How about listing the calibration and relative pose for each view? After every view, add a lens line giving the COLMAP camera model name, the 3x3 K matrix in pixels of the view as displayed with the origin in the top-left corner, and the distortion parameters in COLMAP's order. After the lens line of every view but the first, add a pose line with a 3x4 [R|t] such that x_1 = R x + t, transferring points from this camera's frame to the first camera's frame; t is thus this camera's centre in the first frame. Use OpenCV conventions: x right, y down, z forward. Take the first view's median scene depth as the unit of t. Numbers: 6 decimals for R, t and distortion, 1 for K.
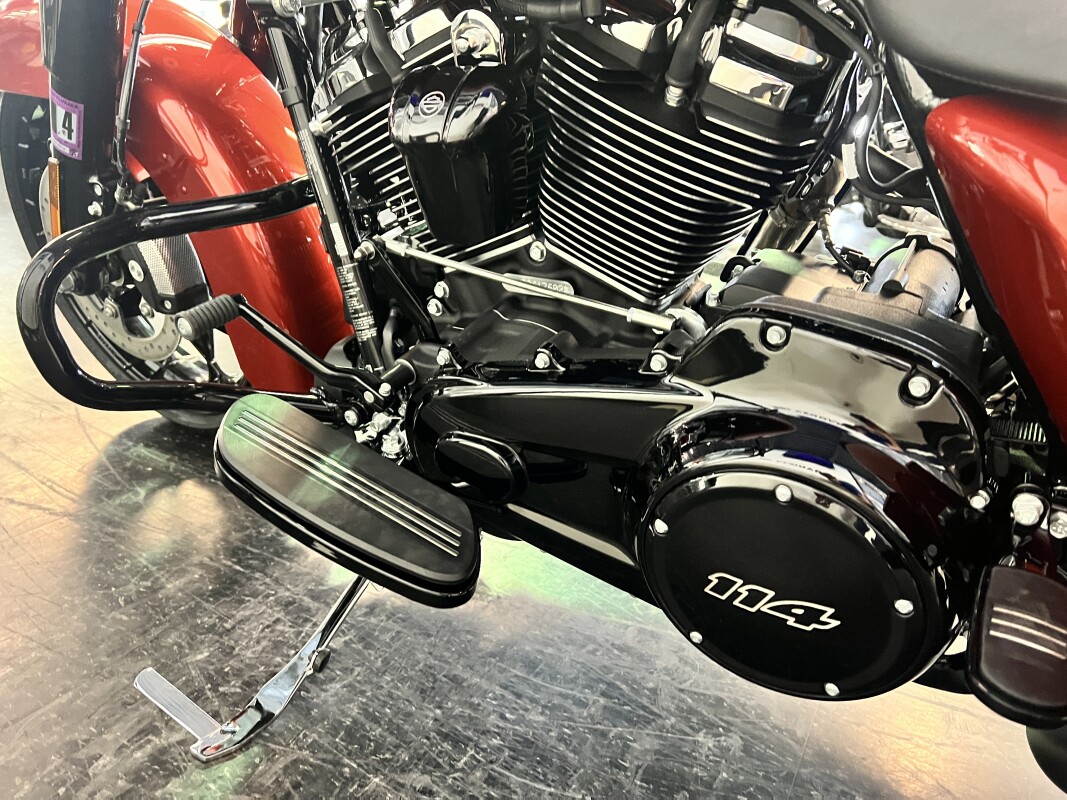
lens RADIAL K [[807.6, 0, 533.5], [0, 807.6, 400.0], [0, 0, 1]] dist [0.039687, -0.047585]
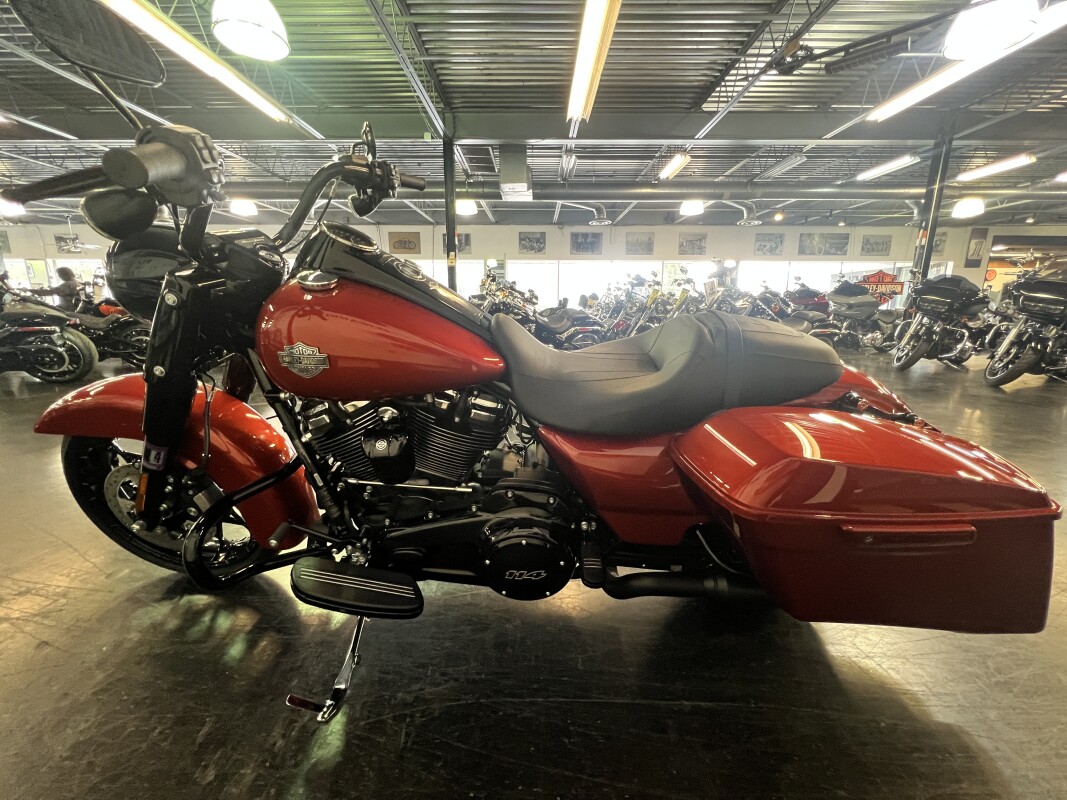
lens RADIAL K [[437.4, 0, 533.5], [0, 437.4, 400.0], [0, 0, 1]] dist [0.000297, 0.000036]
pose [[0.878536, -0.187266, 0.439438, -0.264579], [0.229073, 0.972434, -0.043567, -0.287318], [-0.419165, 0.138938, 0.897216, -0.559122]]
